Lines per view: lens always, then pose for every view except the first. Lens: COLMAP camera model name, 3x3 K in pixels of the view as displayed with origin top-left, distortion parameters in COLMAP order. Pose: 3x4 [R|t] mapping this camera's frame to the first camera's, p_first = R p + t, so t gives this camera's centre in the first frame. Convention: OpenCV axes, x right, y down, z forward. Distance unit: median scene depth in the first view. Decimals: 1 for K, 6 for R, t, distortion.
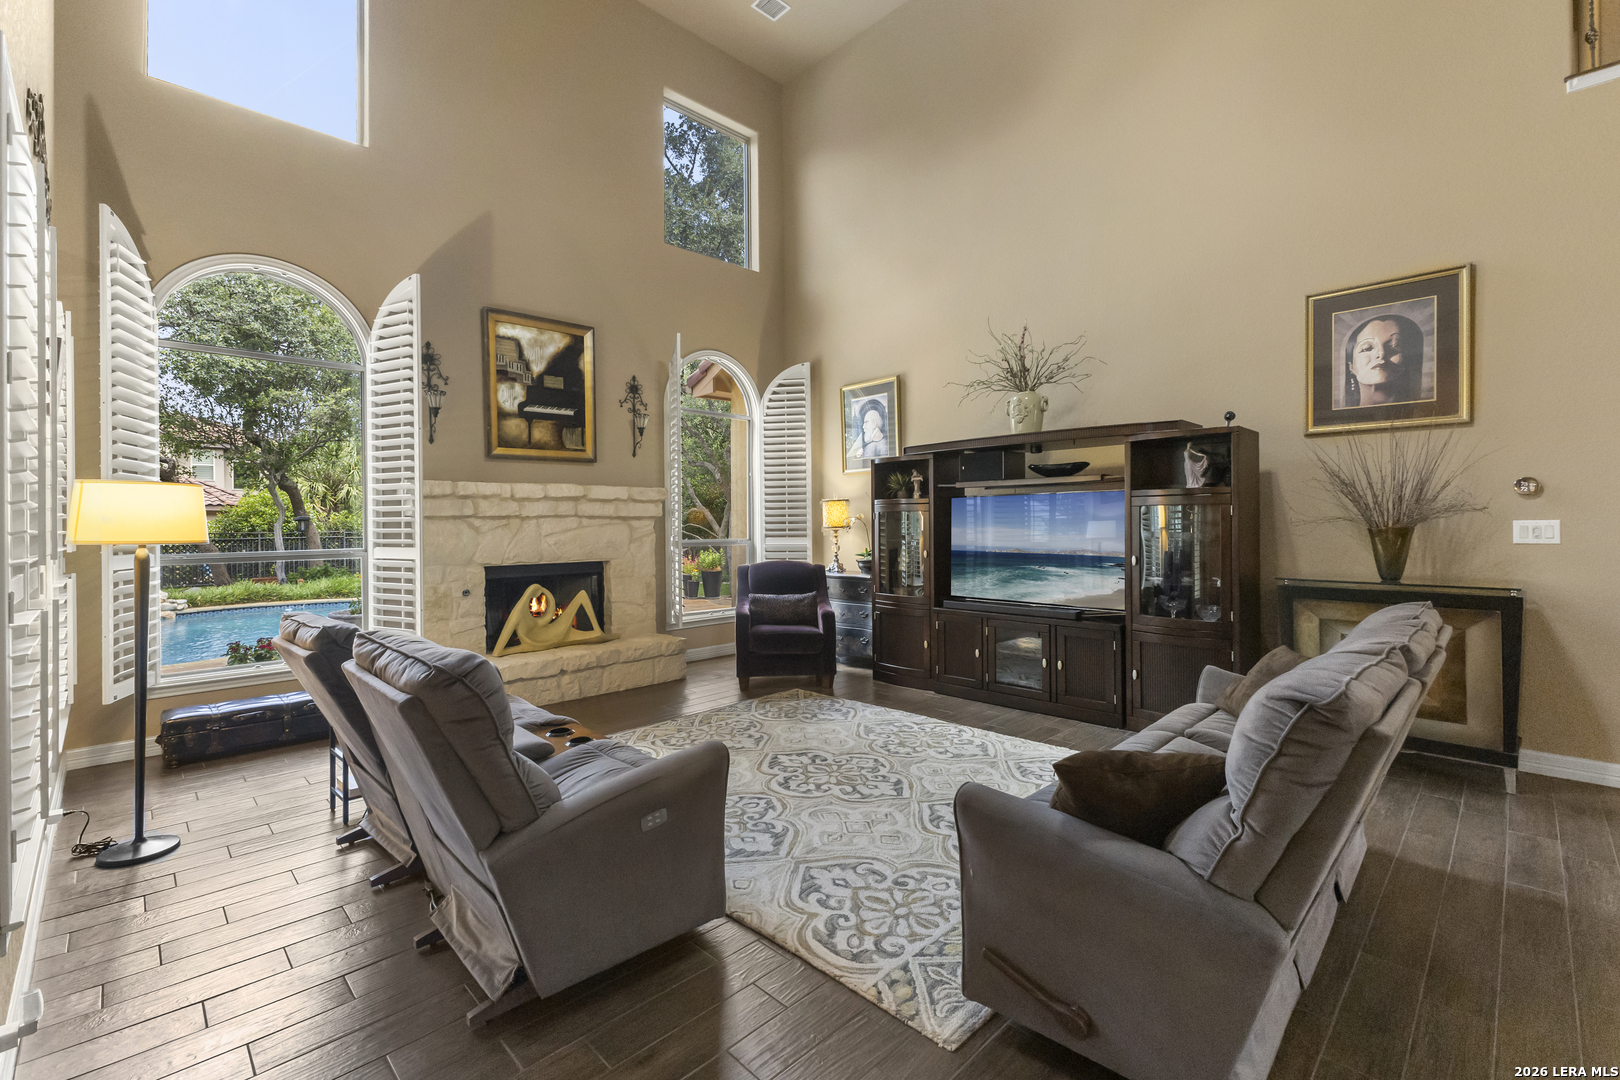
lens RADIAL K [[701.4, 0, 801.0], [0, 701.4, 520.1], [0, 0, 1]] dist [0.008521, -0.000652]
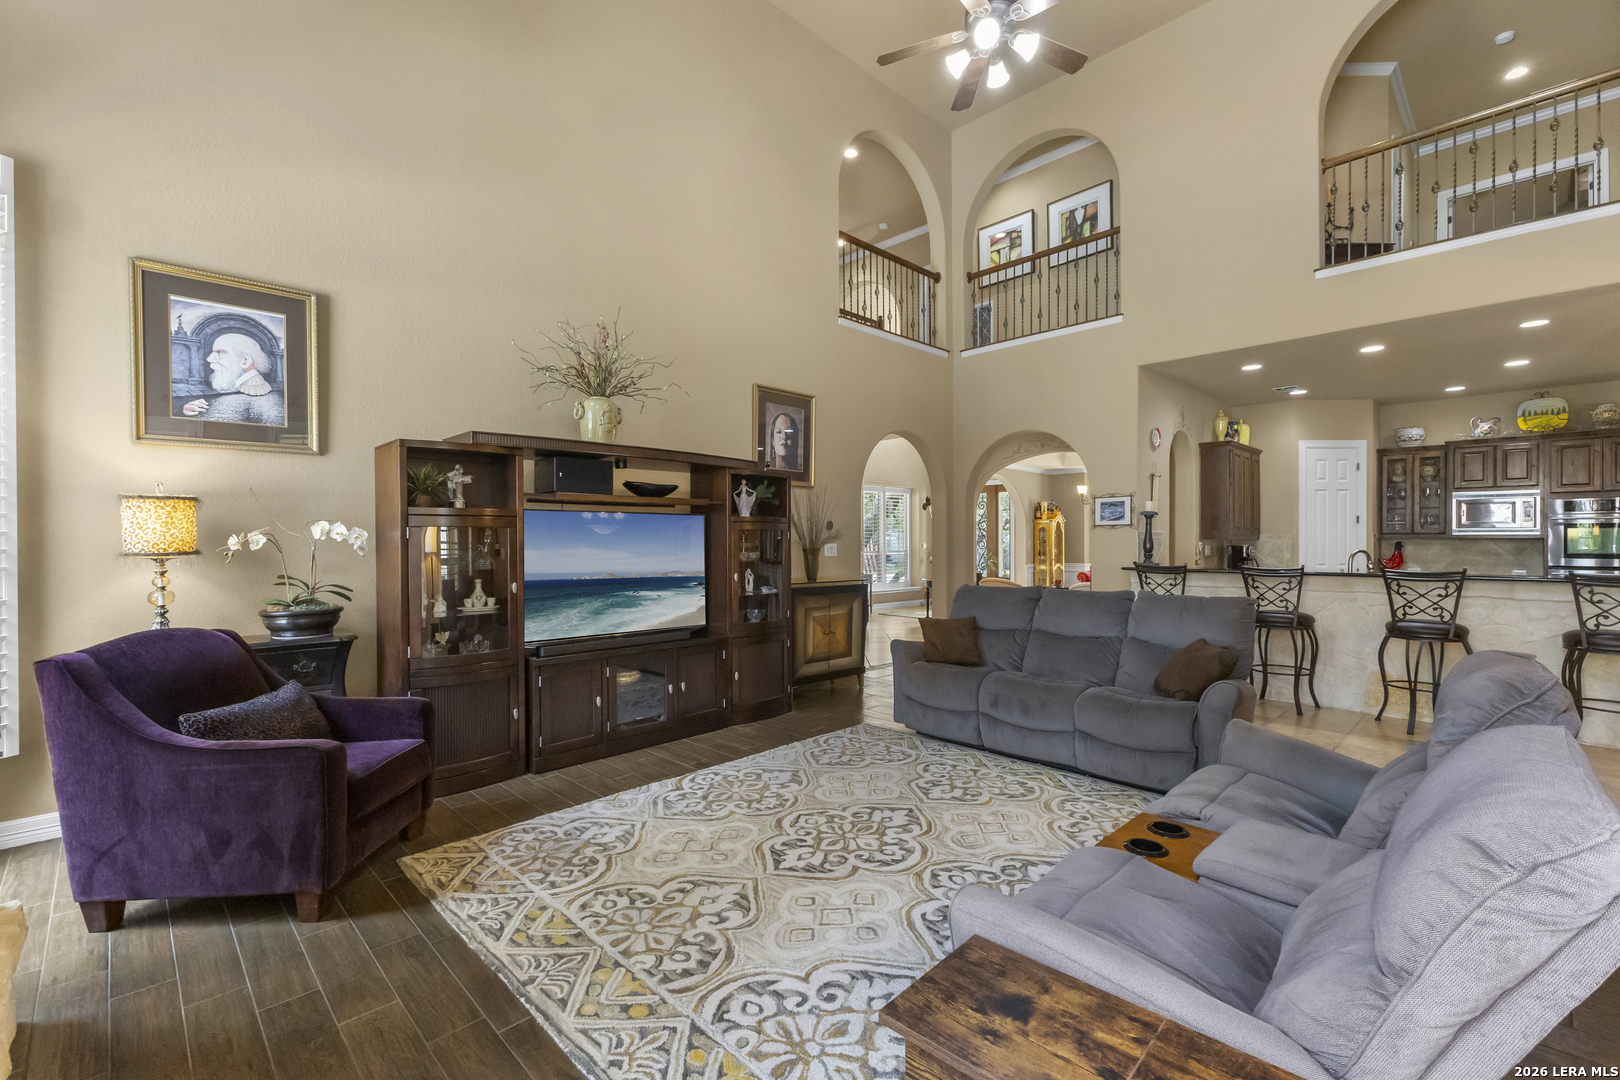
lens RADIAL K [[701.4, 0, 808.1], [0, 701.4, 541.8], [0, 0, 1]] dist [0.008521, -0.000652]
pose [[-0.003806, 0.008332, 0.999958, -0.640907], [-0.001426, 0.999964, -0.008337, 0.008040], [-0.999992, -0.001458, -0.003794, 0.832383]]
